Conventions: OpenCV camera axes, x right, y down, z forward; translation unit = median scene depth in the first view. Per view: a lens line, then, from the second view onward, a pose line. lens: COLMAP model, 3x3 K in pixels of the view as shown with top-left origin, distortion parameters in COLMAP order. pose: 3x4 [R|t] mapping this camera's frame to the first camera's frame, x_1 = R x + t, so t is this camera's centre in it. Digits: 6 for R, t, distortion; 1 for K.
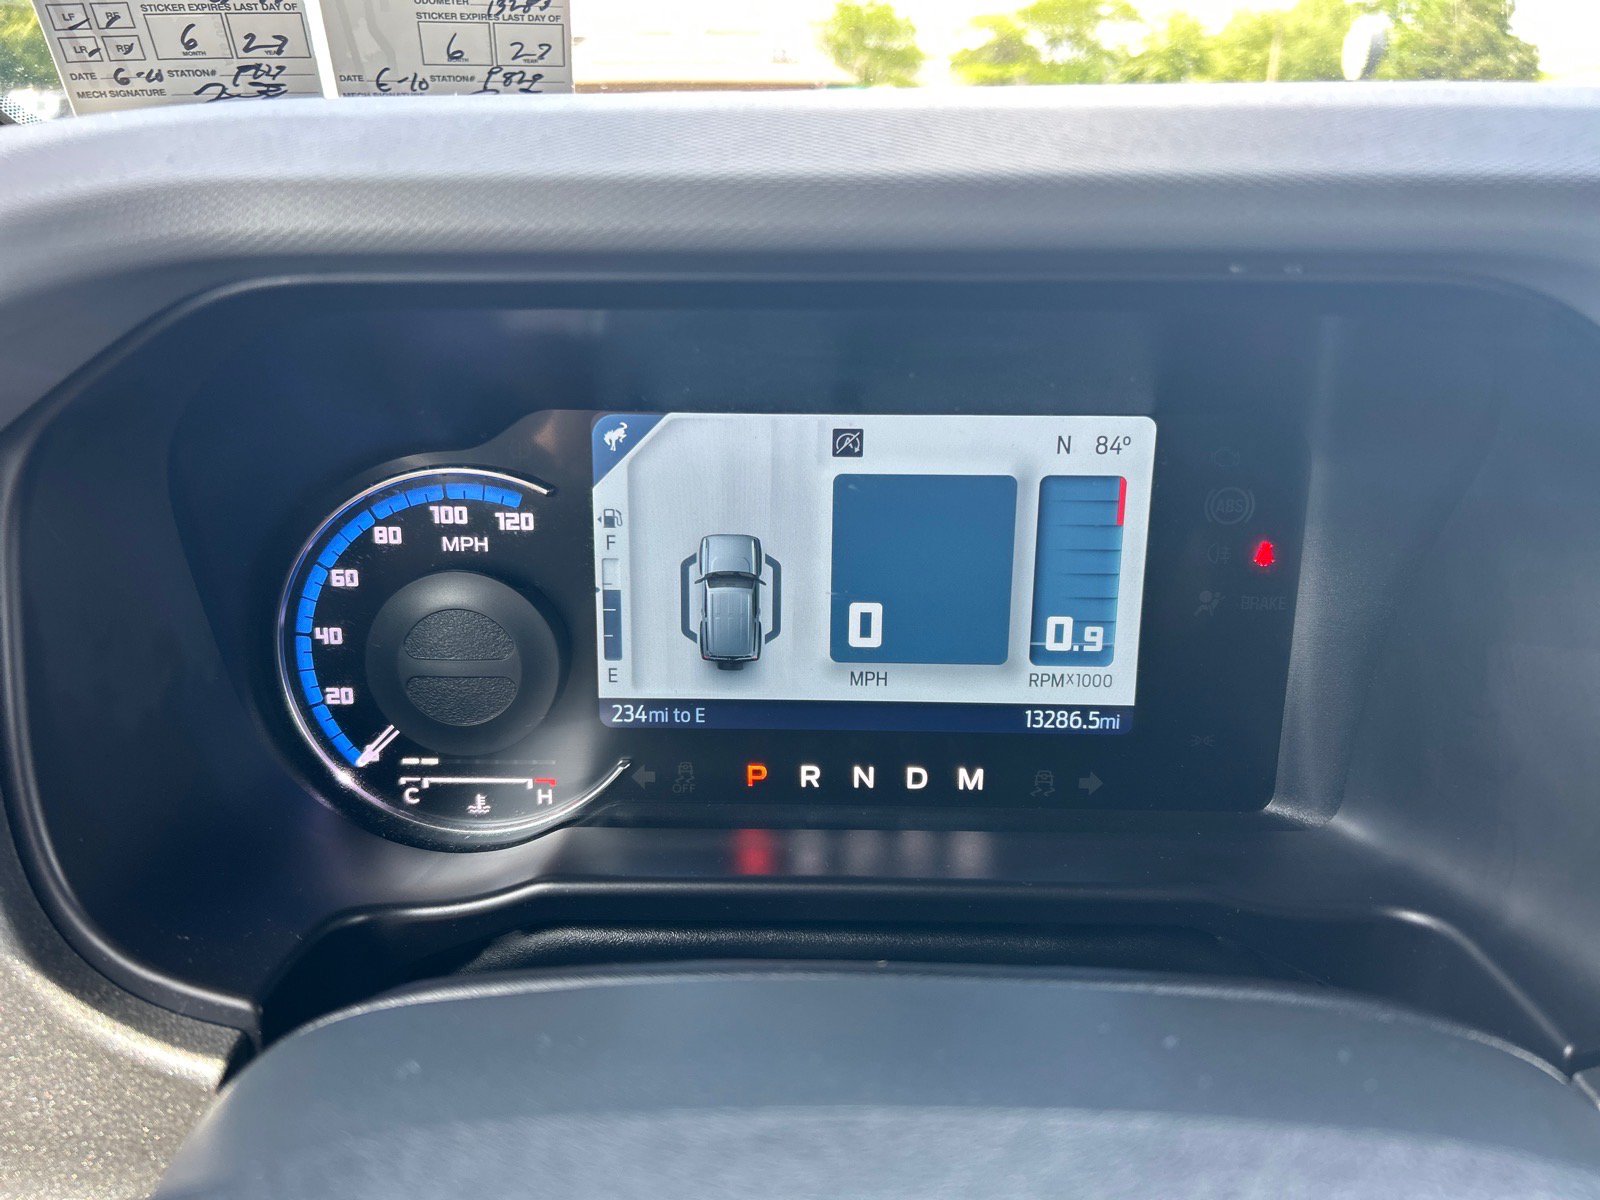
lens RADIAL K [[1220.3, 0, 773.7], [0, 1220.3, 553.9], [0, 0, 1]] dist [0.025240, -0.038680]
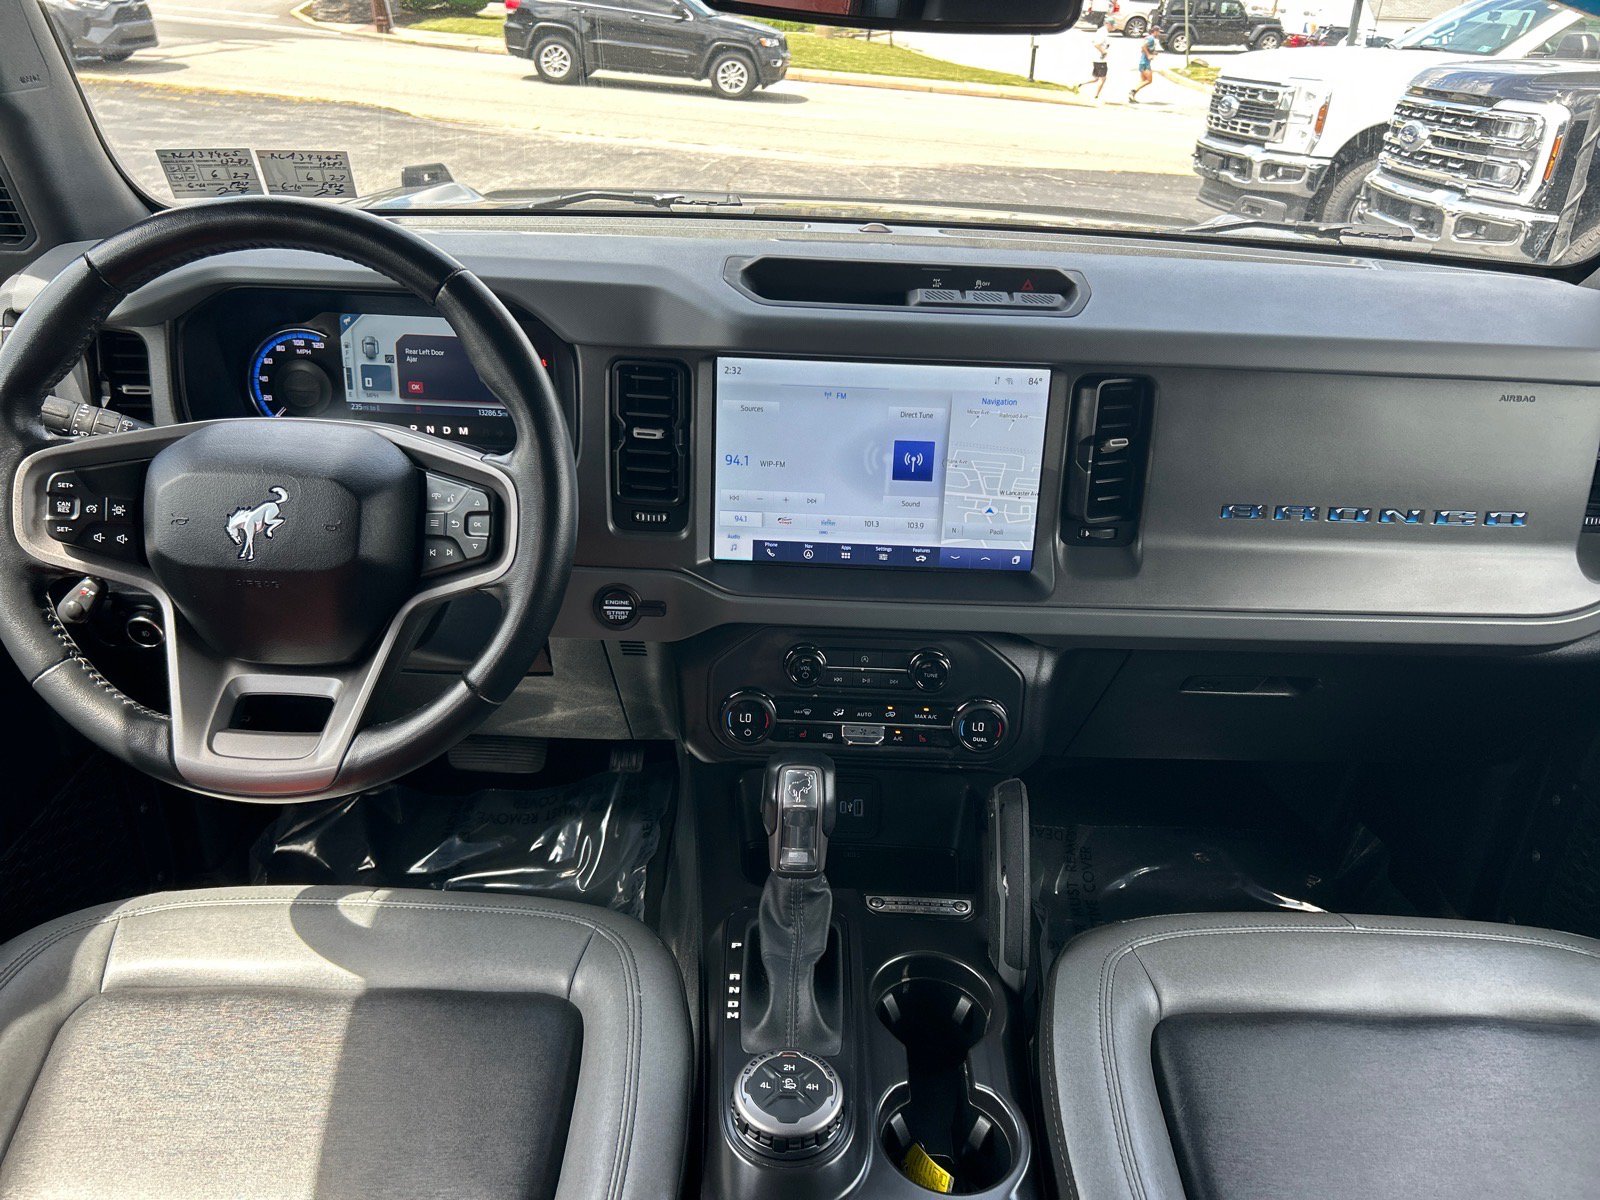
lens RADIAL K [[1220.3, 0, 828.3], [0, 1220.3, 593.1], [0, 0, 1]] dist [0.025240, -0.038680]
pose [[0.999130, 0.032827, 0.025717, 1.094171], [-0.035910, 0.990812, 0.130393, 0.154557], [-0.021201, -0.131203, 0.991129, -2.387803]]
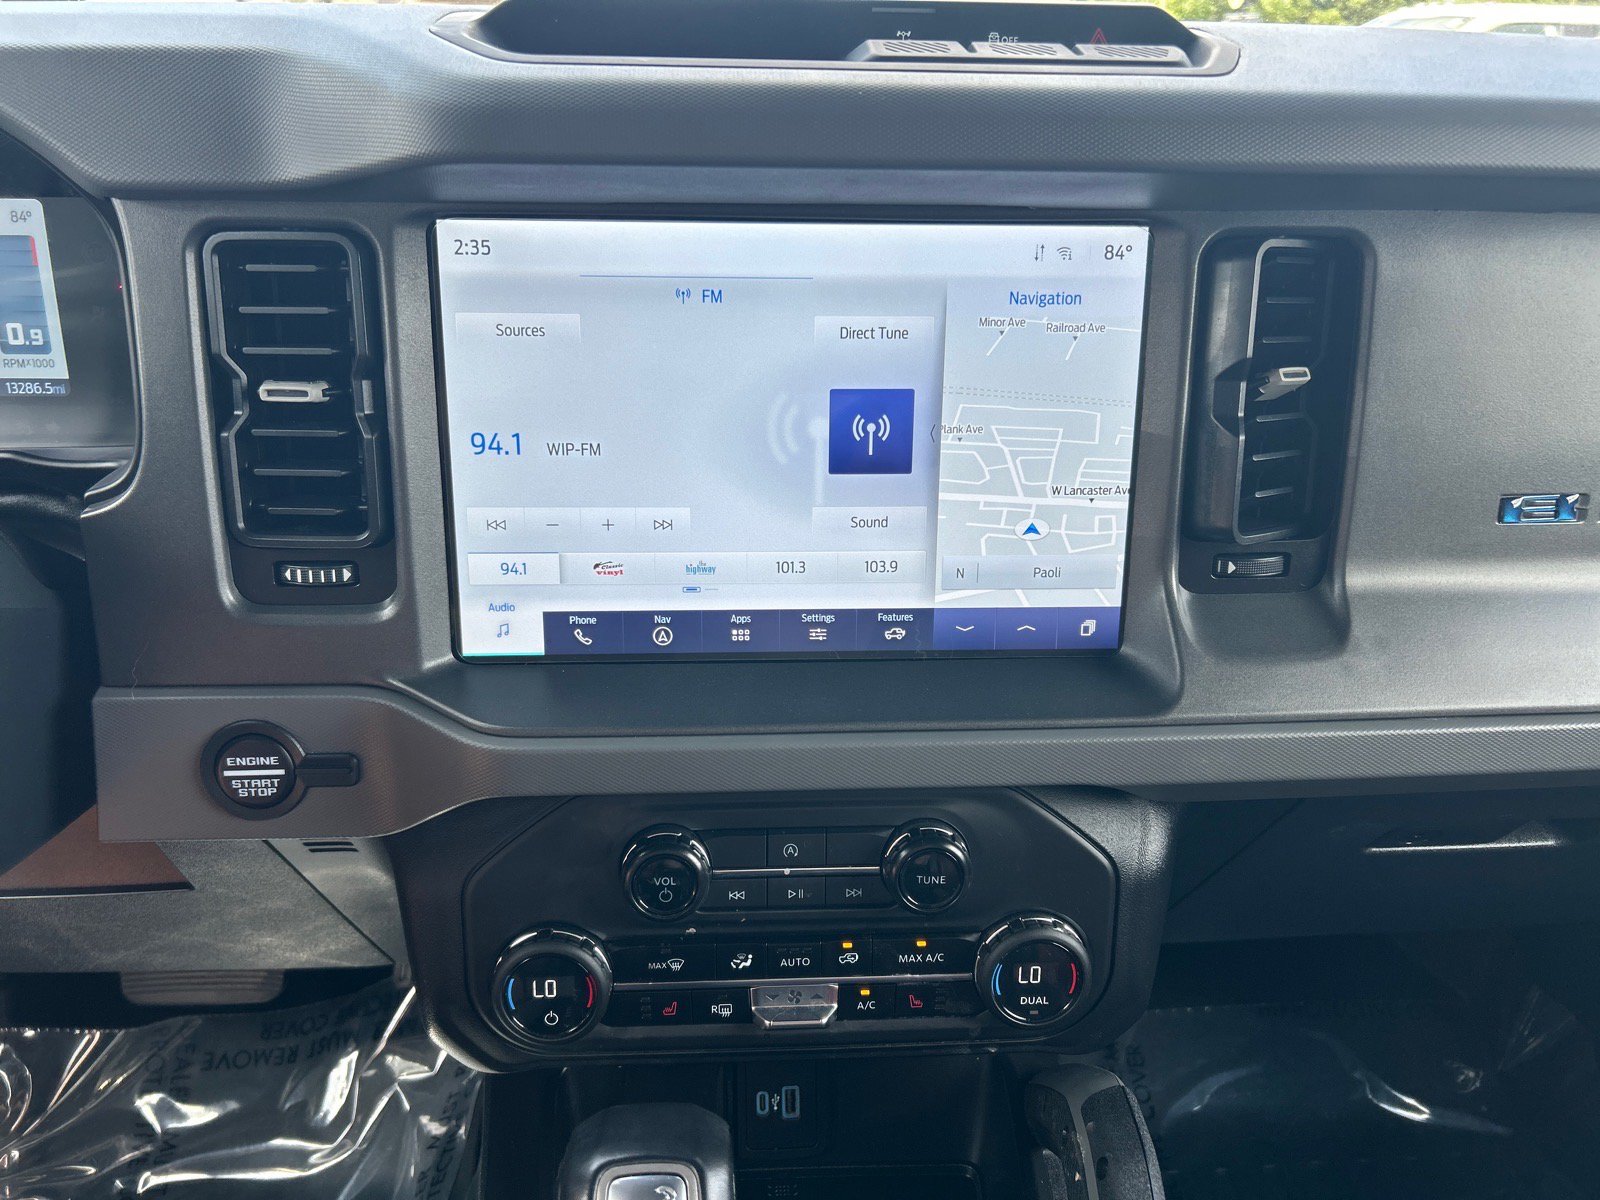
lens RADIAL K [[1220.3, 0, 791.7], [0, 1220.3, 592.4], [0, 0, 1]] dist [0.025240, -0.038680]
pose [[0.998100, -0.013314, 0.060167, 1.190153], [0.008426, 0.996697, 0.080776, 0.291658], [-0.061044, -0.080115, 0.994915, -0.768698]]
